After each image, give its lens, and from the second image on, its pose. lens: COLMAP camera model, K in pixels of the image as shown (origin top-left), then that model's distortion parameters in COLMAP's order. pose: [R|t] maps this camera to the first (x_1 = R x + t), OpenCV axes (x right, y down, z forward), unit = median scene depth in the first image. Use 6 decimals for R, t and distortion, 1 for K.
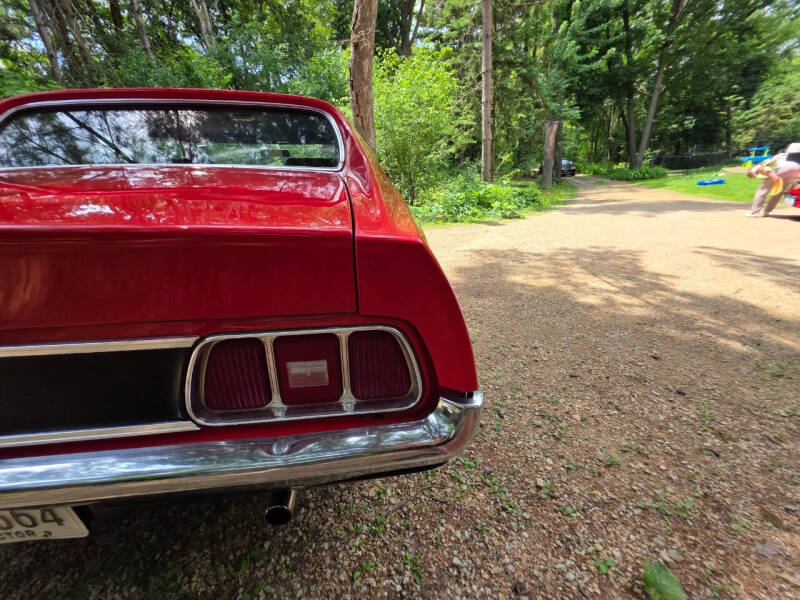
lens RADIAL K [[321.1, 0, 402.3], [0, 321.1, 299.5], [0, 0, 1]] dist [0.000488, 0.000015]
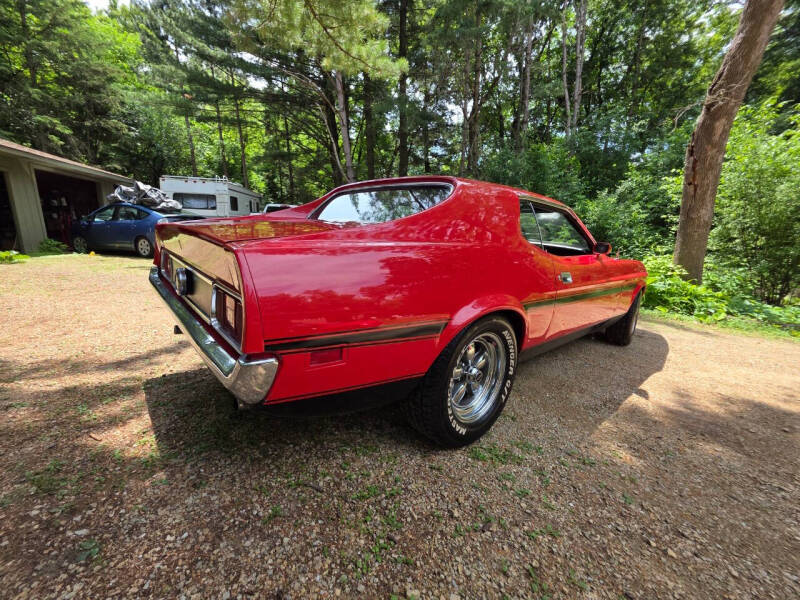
lens RADIAL K [[321.1, 0, 402.3], [0, 321.1, 299.5], [0, 0, 1]] dist [0.000488, 0.000015]
pose [[0.587751, 0.221309, -0.778185, 0.896605], [-0.367570, 0.929902, -0.013165, -0.102161], [0.720722, 0.293775, 0.627898, 0.257182]]
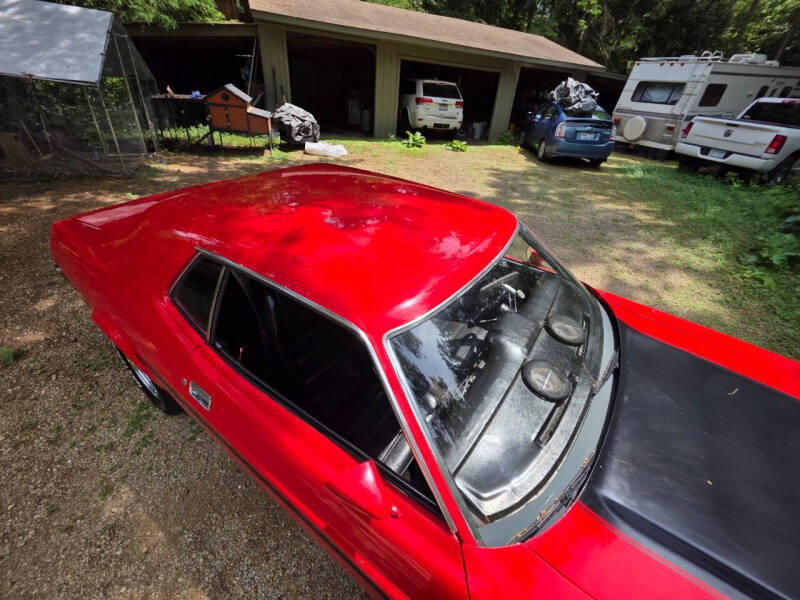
lens RADIAL K [[321.1, 0, 402.3], [0, 321.1, 299.5], [0, 0, 1]] dist [0.000488, 0.000015]
pose [[-0.652334, 0.428030, -0.625500, 0.054167], [-0.330241, 0.582301, 0.742877, -1.988663], [0.682203, 0.691170, -0.238502, 2.693716]]
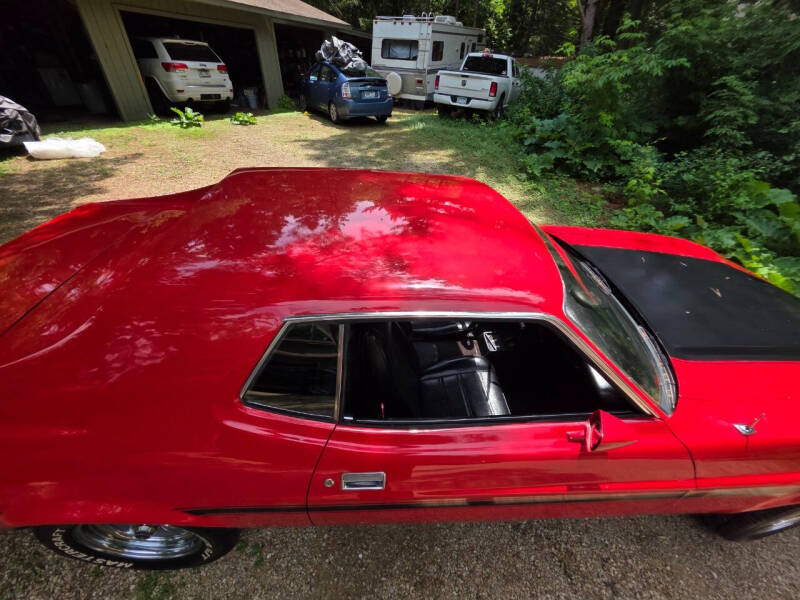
lens RADIAL K [[318.3, 0, 402.0], [0, 318.3, 300.9], [0, 0, 1]] dist [0.001221, -0.000665]
pose [[-0.048616, 0.640614, -0.766322, 0.344448], [-0.435774, 0.676754, 0.593385, -1.624591], [0.898742, 0.362792, 0.246262, 1.757981]]
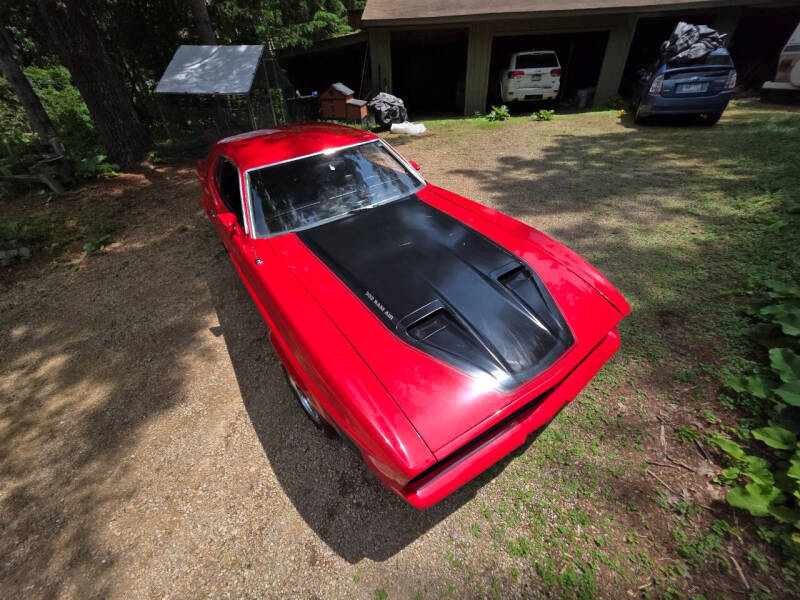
lens RADIAL K [[321.1, 0, 402.3], [0, 321.1, 299.5], [0, 0, 1]] dist [0.000488, 0.000015]
pose [[-0.880553, 0.354387, -0.314700, -0.365328], [-0.084485, 0.535994, 0.839984, -2.827562], [0.466356, 0.766238, -0.442031, 4.852096]]
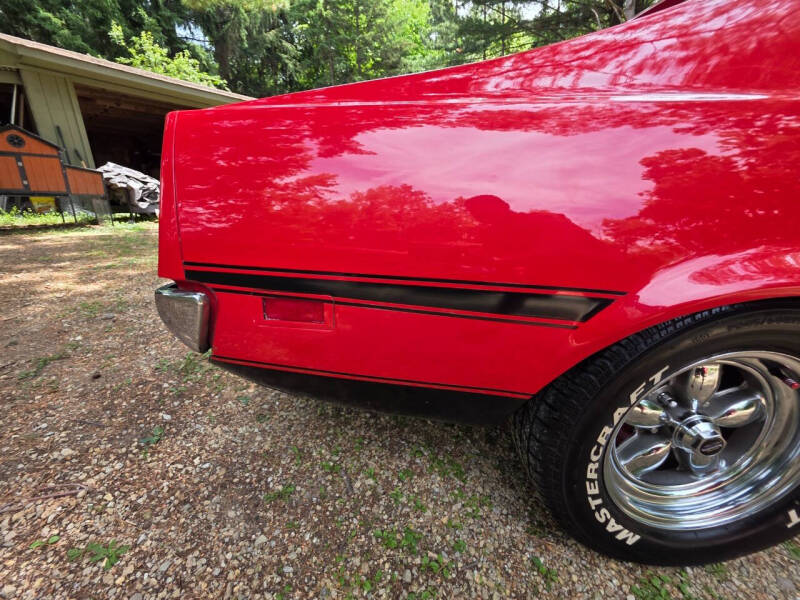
lens RADIAL K [[323.3, 0, 404.8], [0, 323.3, 298.9], [0, 0, 1]] dist [0.000280, -0.000289]
pose [[-0.082250, 0.376747, -0.922657, 0.556914], [-0.383301, 0.842625, 0.378237, -0.166822], [0.919954, 0.384766, 0.075102, 0.831205]]
